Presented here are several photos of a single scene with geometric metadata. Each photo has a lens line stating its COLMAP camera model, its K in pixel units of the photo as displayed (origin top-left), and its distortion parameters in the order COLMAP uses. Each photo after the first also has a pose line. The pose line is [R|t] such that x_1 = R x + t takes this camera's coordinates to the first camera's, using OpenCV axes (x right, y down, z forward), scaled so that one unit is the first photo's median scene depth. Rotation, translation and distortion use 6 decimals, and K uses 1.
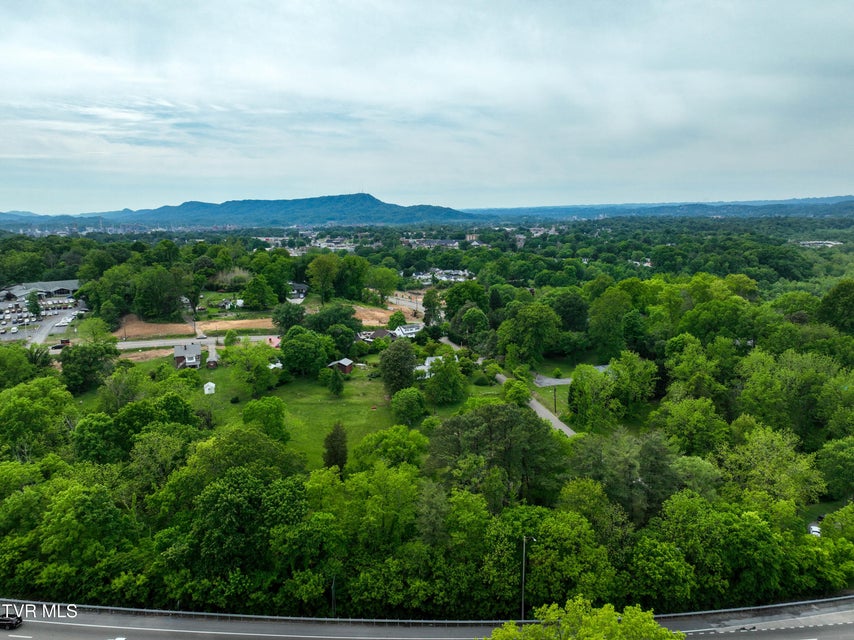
lens RADIAL K [[599.3, 0, 428.2], [0, 599.3, 315.5], [0, 0, 1]] dist [-0.002005, 0.017658]
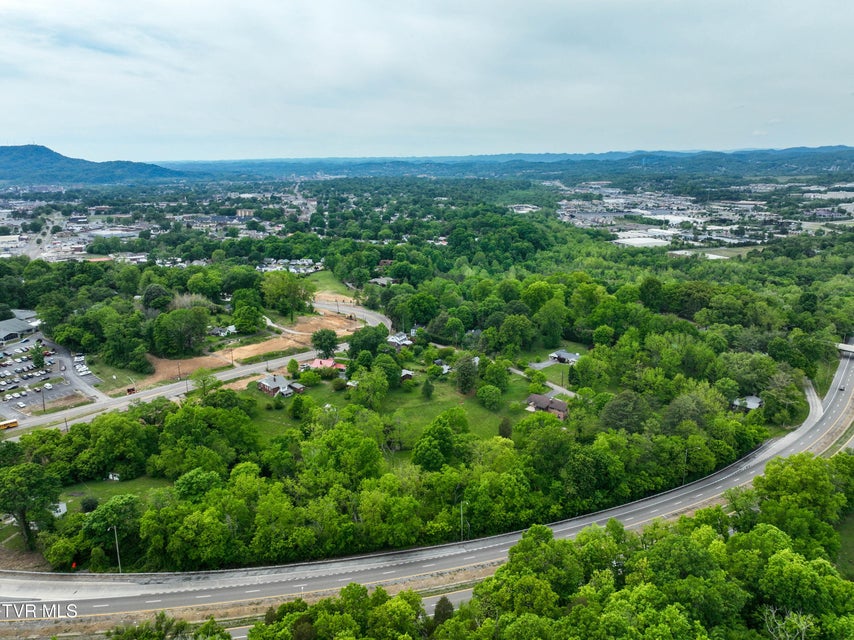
lens RADIAL K [[599.3, 0, 427.7], [0, 599.3, 324.2], [0, 0, 1]] dist [-0.002005, 0.017658]
pose [[0.888957, -0.114599, 0.443422, -0.537913], [0.074306, 0.991450, 0.107267, -0.136687], [-0.451924, -0.062407, 0.889871, -0.183982]]
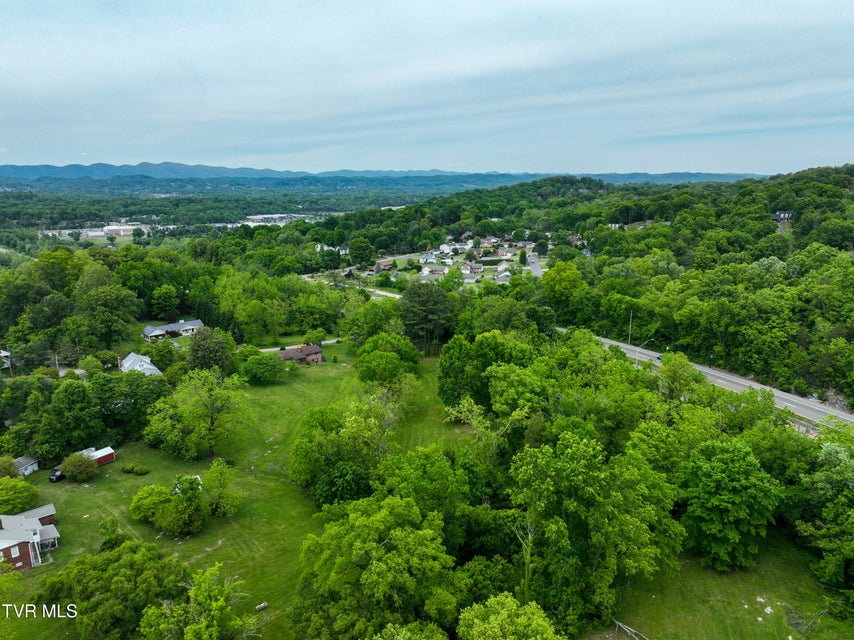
lens RADIAL K [[599.3, 0, 432.6], [0, 599.3, 325.8], [0, 0, 1]] dist [-0.002005, 0.017658]
pose [[-0.403330, -0.194438, 0.894158, -0.695624], [0.165646, 0.945506, 0.280322, -0.109943], [-0.899937, 0.261176, -0.349143, 0.693643]]
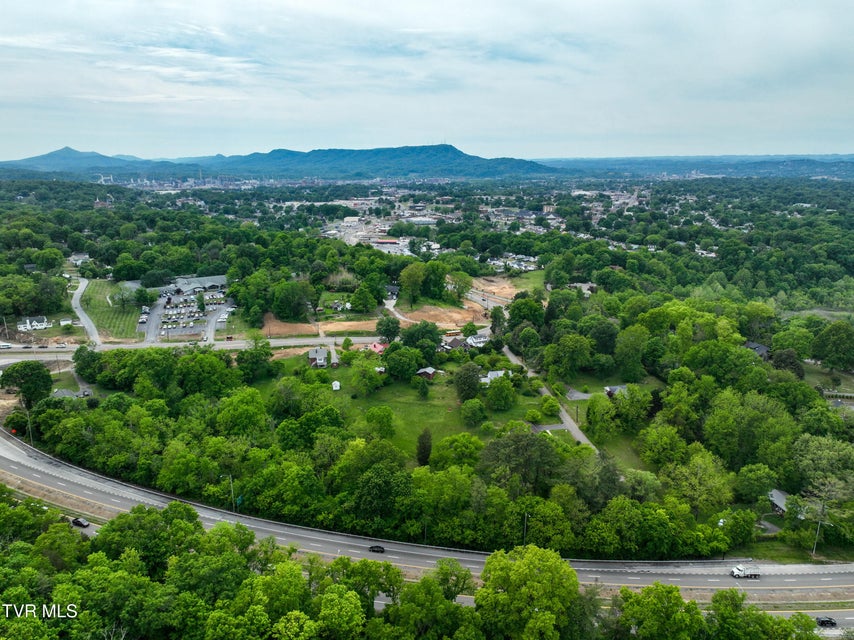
lens RADIAL K [[599.3, 0, 427.3], [0, 599.3, 312.5], [0, 0, 1]] dist [-0.002005, 0.017658]
pose [[0.990824, 0.046421, -0.126934, 0.019628], [-0.036237, 0.996023, 0.081396, -0.130306], [0.130208, -0.076049, 0.988566, -0.277889]]
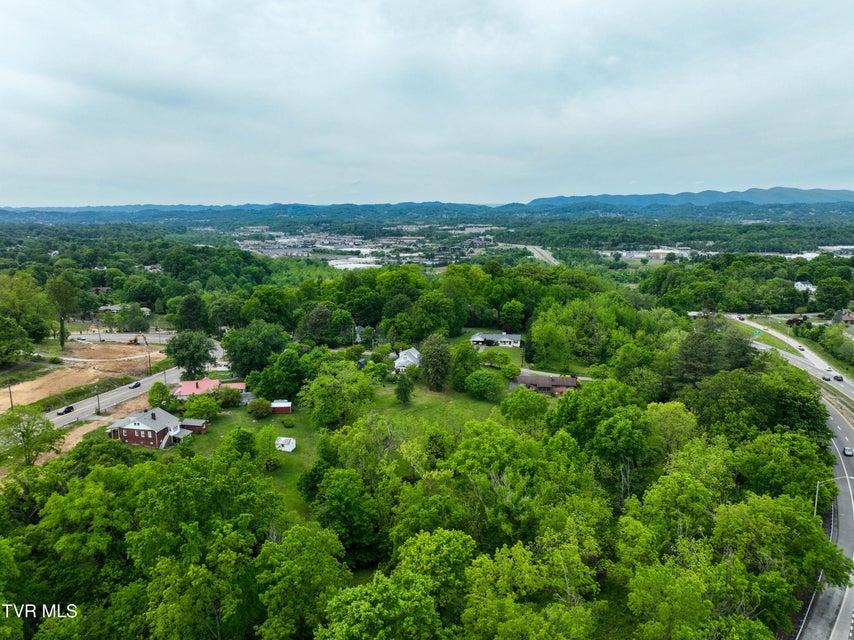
lens RADIAL K [[599.3, 0, 429.6], [0, 599.3, 332.0], [0, 0, 1]] dist [-0.002005, 0.017658]
pose [[0.489712, -0.157462, 0.857548, -0.657466], [0.144459, 0.984616, 0.098298, -0.047328], [-0.859833, 0.075743, 0.504925, 0.331465]]
